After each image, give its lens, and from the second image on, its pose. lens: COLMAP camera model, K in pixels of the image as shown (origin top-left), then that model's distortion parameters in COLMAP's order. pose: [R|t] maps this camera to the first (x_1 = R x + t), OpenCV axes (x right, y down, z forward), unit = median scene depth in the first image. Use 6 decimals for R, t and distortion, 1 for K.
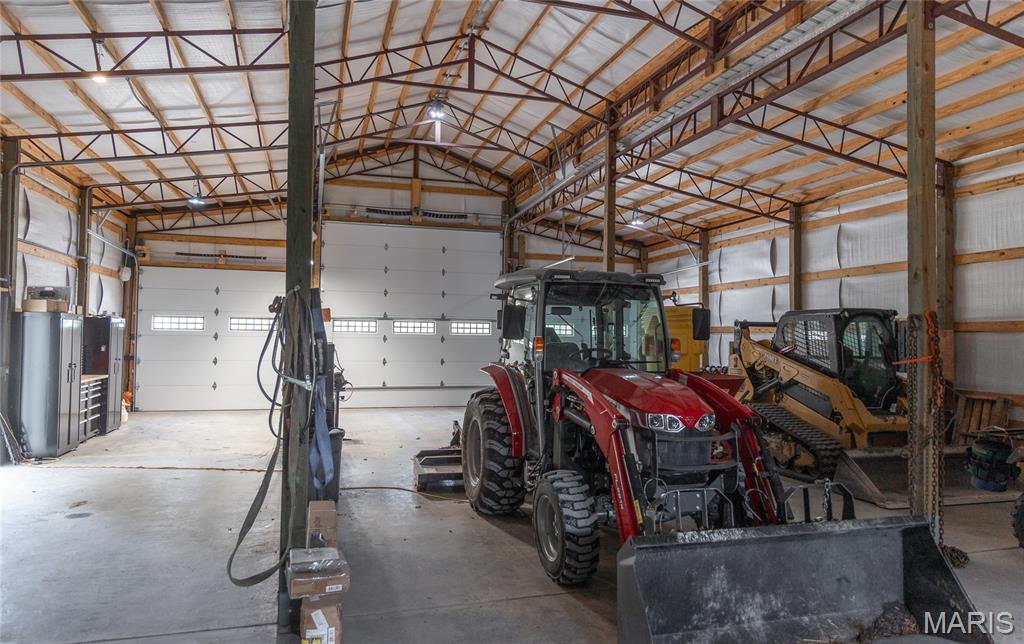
lens RADIAL K [[678.6, 0, 510.6], [0, 678.6, 313.6], [0, 0, 1]] dist [0.004154, 0.001843]
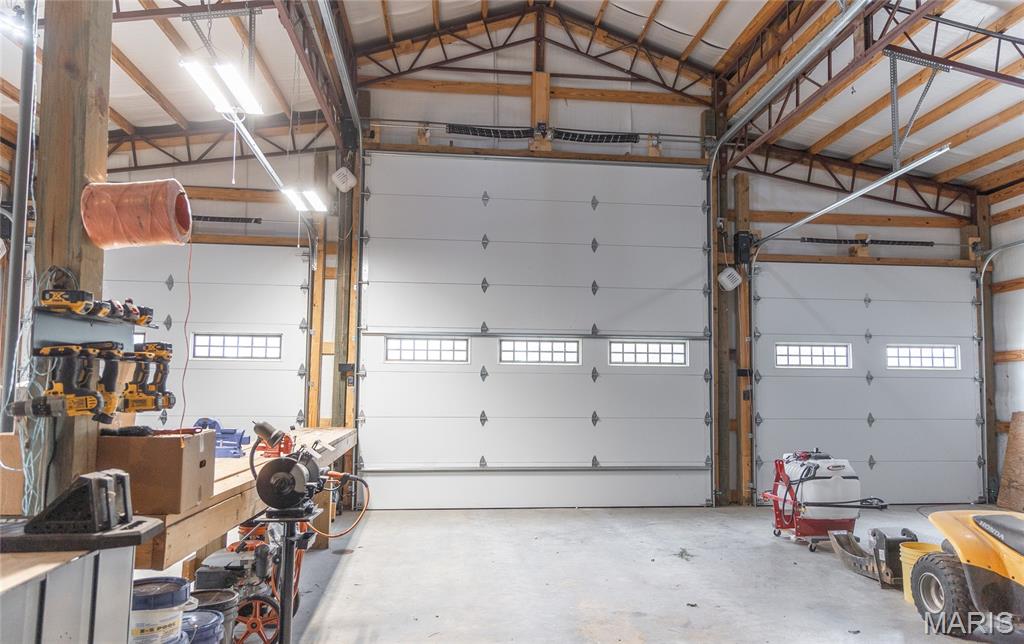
lens RADIAL K [[678.6, 0, 512.3], [0, 678.6, 313.9], [0, 0, 1]] dist [0.004154, 0.001843]
pose [[0.981994, -0.018566, -0.187999, -0.063800], [0.008550, 0.998507, -0.053947, 0.018958], [0.188720, 0.051368, 0.980687, 0.480631]]
